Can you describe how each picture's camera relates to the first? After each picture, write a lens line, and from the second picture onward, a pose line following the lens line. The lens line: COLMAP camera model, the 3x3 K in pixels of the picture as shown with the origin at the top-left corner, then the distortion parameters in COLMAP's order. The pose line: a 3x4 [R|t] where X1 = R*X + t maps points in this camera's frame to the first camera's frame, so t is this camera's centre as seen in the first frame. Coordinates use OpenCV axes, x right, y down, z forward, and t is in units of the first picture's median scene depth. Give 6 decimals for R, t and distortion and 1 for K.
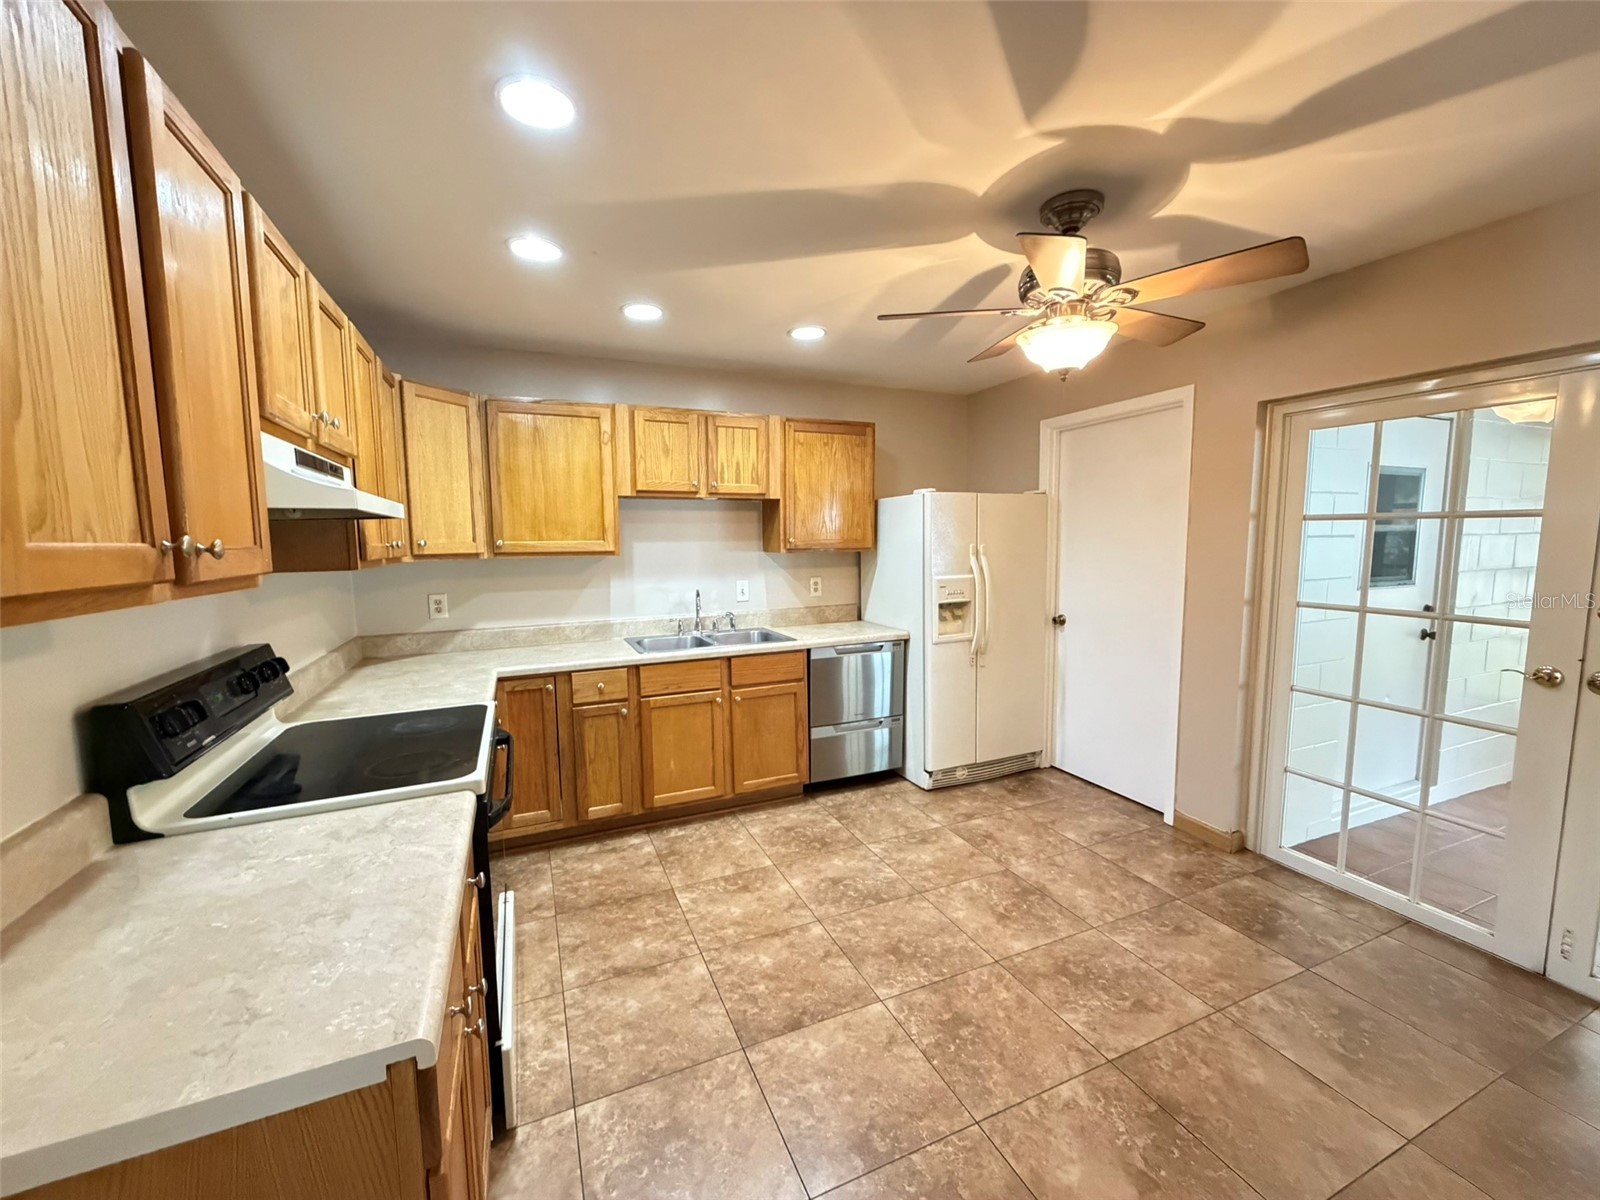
lens RADIAL K [[640.8, 0, 795.0], [0, 640.8, 599.5], [0, 0, 1]] dist [0.001175, -0.000324]
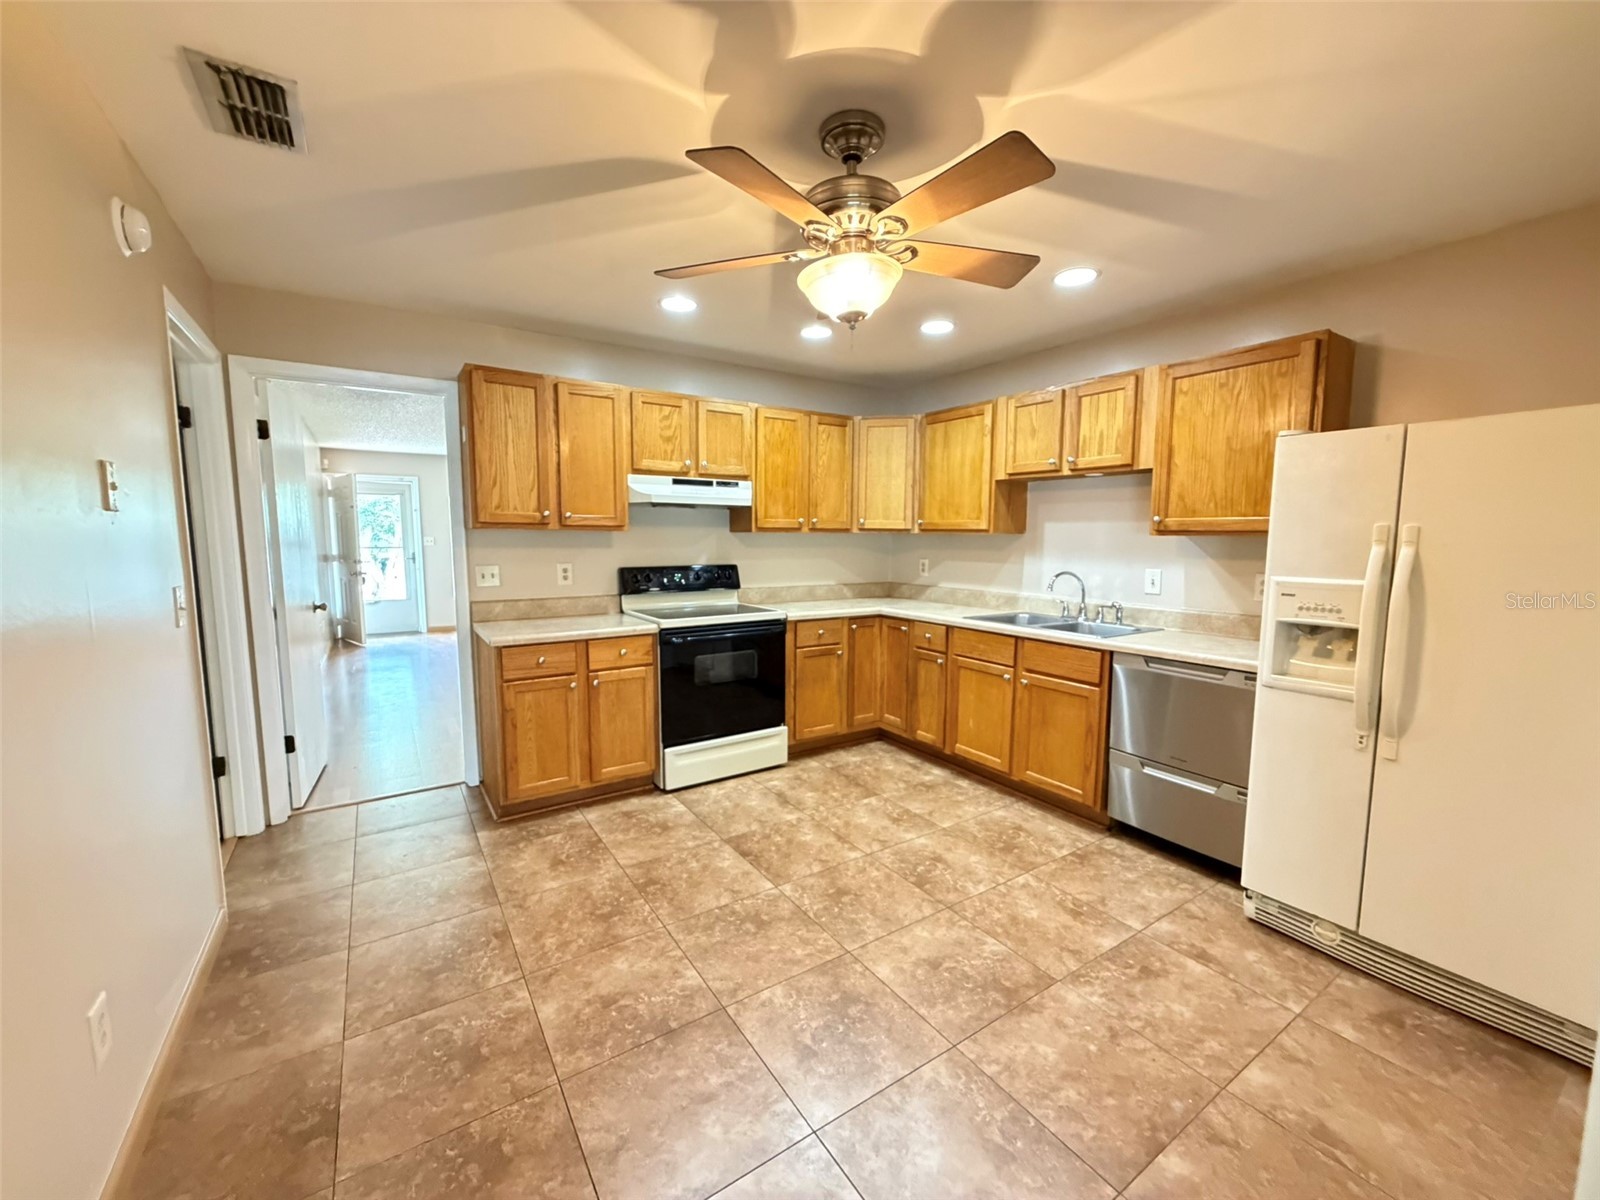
lens RADIAL K [[640.8, 0, 791.7], [0, 640.8, 600.3], [0, 0, 1]] dist [0.001175, -0.000324]
pose [[0.161547, 0.115139, -0.980125, 0.855511], [-0.103518, 0.989669, 0.099197, -0.029995], [0.981421, 0.085436, 0.171797, 0.513228]]
